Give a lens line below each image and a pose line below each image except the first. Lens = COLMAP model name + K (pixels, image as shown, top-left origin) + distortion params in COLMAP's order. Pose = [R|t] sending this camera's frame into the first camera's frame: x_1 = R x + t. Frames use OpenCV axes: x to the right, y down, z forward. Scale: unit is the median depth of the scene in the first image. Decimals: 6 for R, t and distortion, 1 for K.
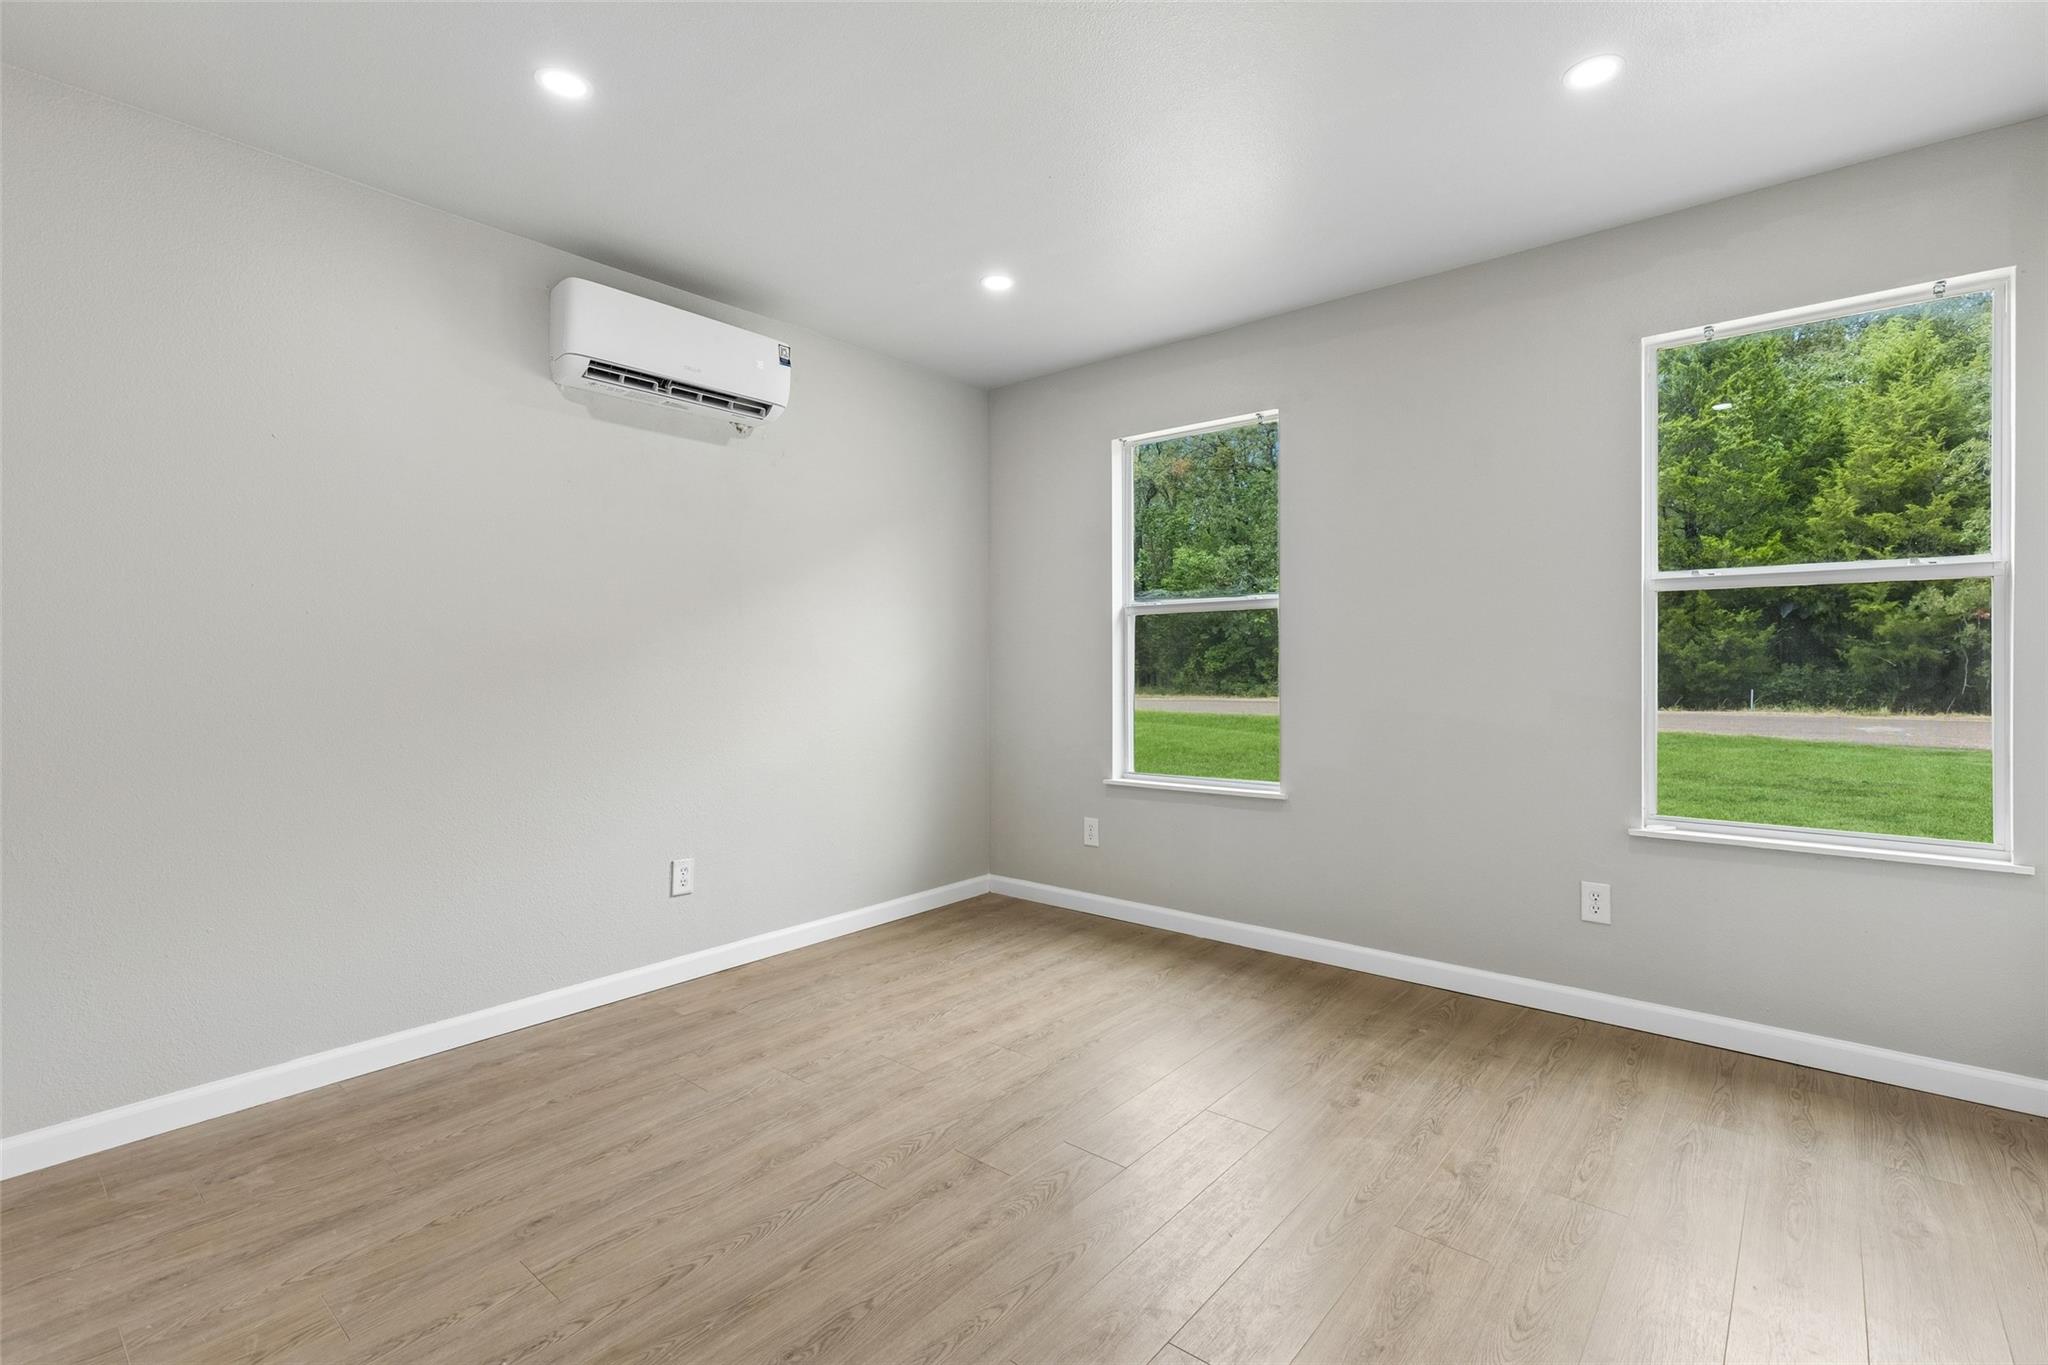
lens RADIAL K [[919.2, 0, 1033.1], [0, 919.2, 671.6], [0, 0, 1]] dist [0.012927, -0.003379]
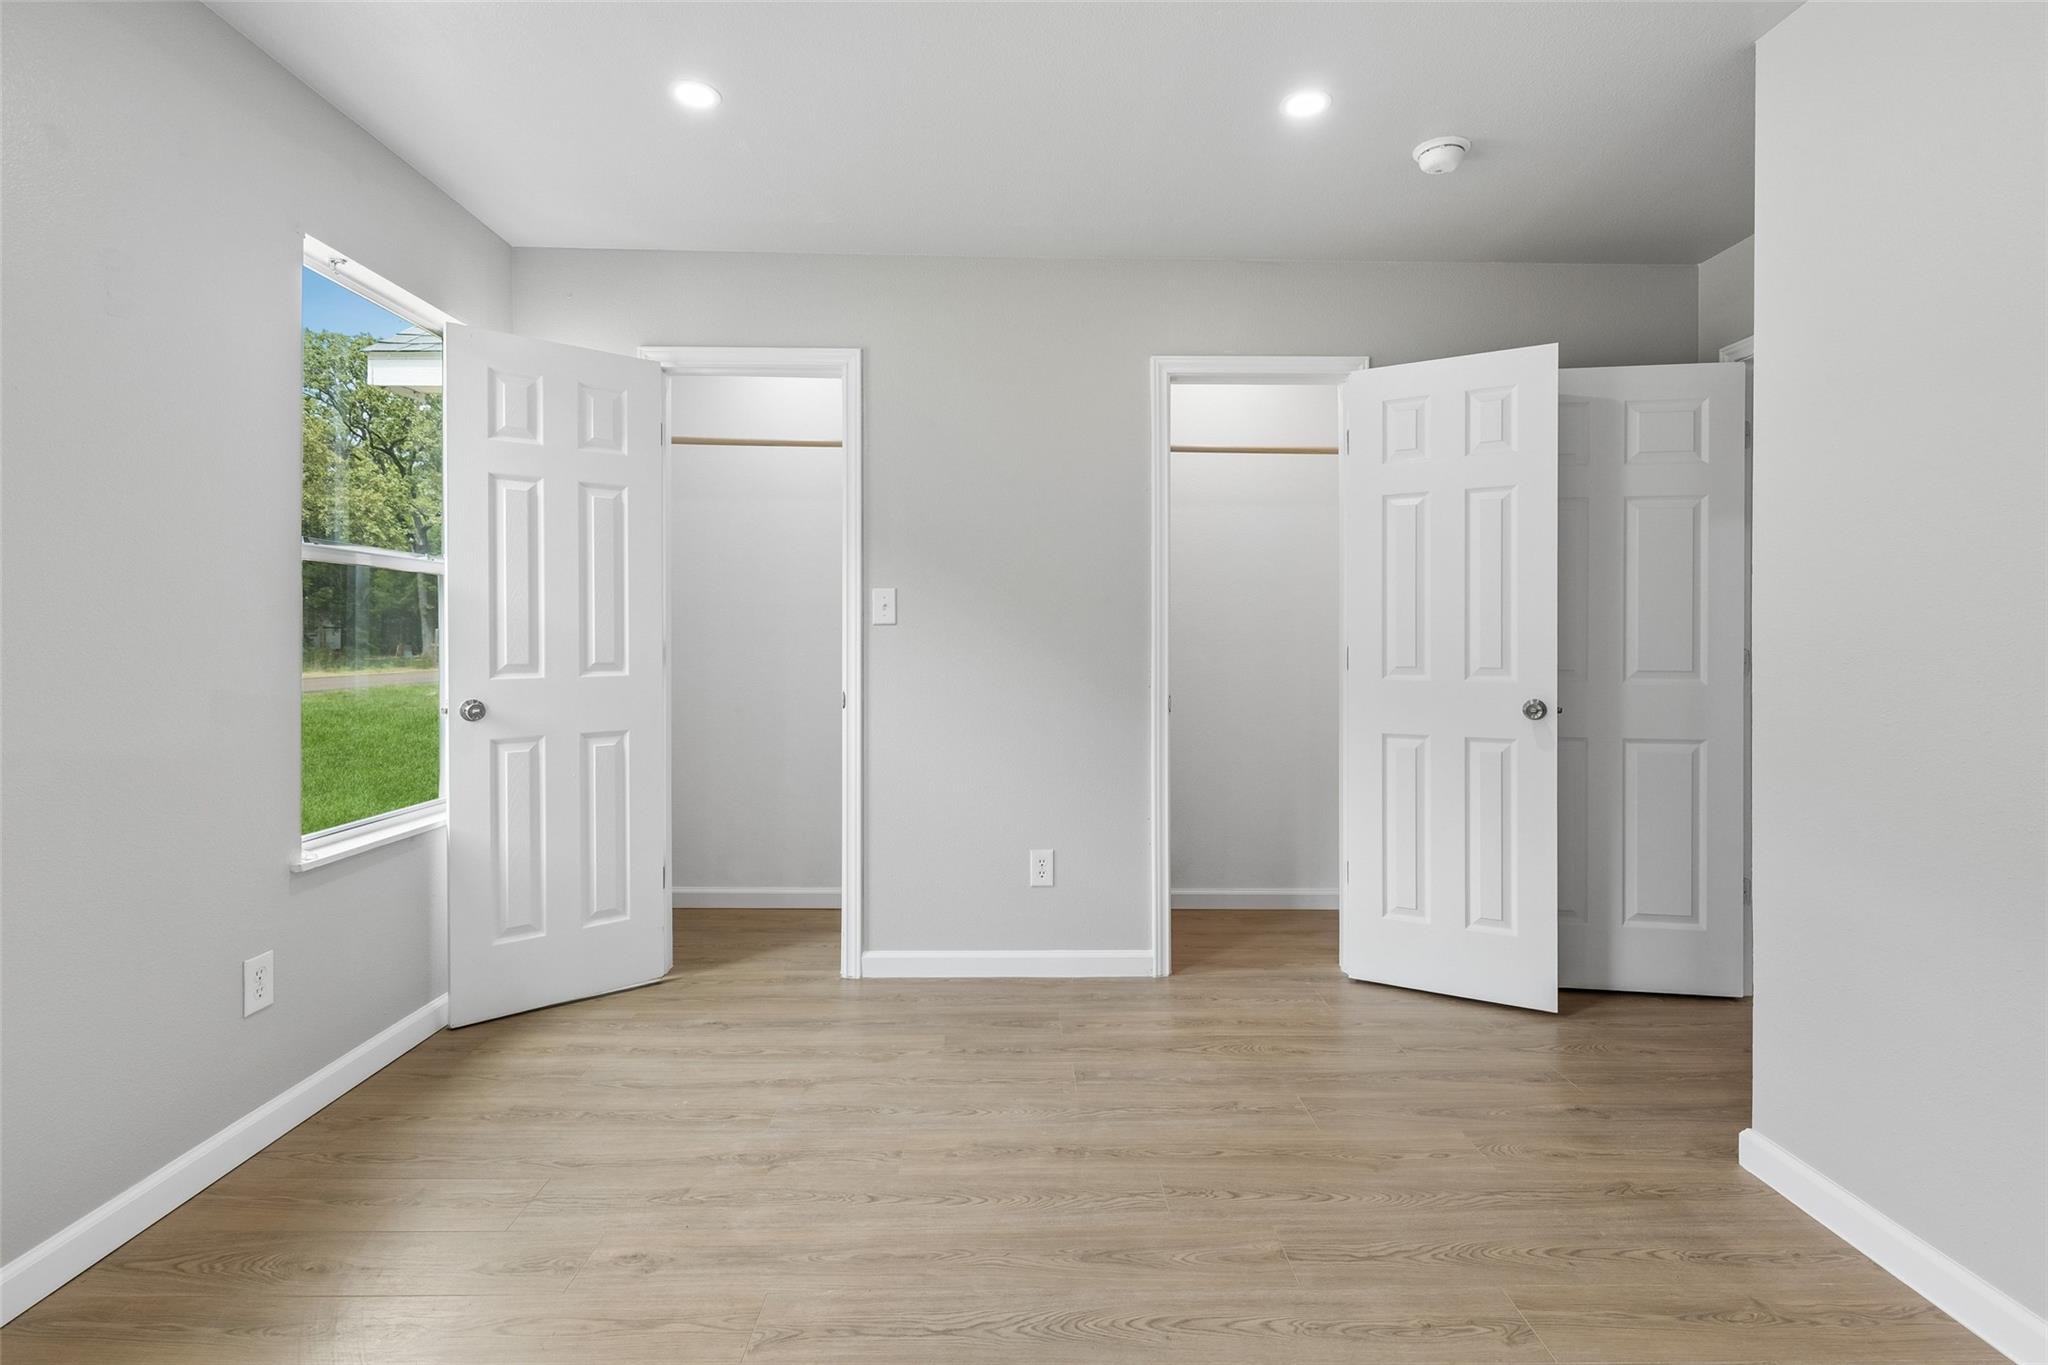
lens RADIAL K [[919.2, 0, 1034.5], [0, 919.2, 665.9], [0, 0, 1]] dist [0.012927, -0.003379]
pose [[-0.665812, -0.010639, 0.746044, -0.397495], [0.002919, 0.999854, 0.016863, -0.008492], [-0.746114, 0.013406, -0.665683, 1.235737]]
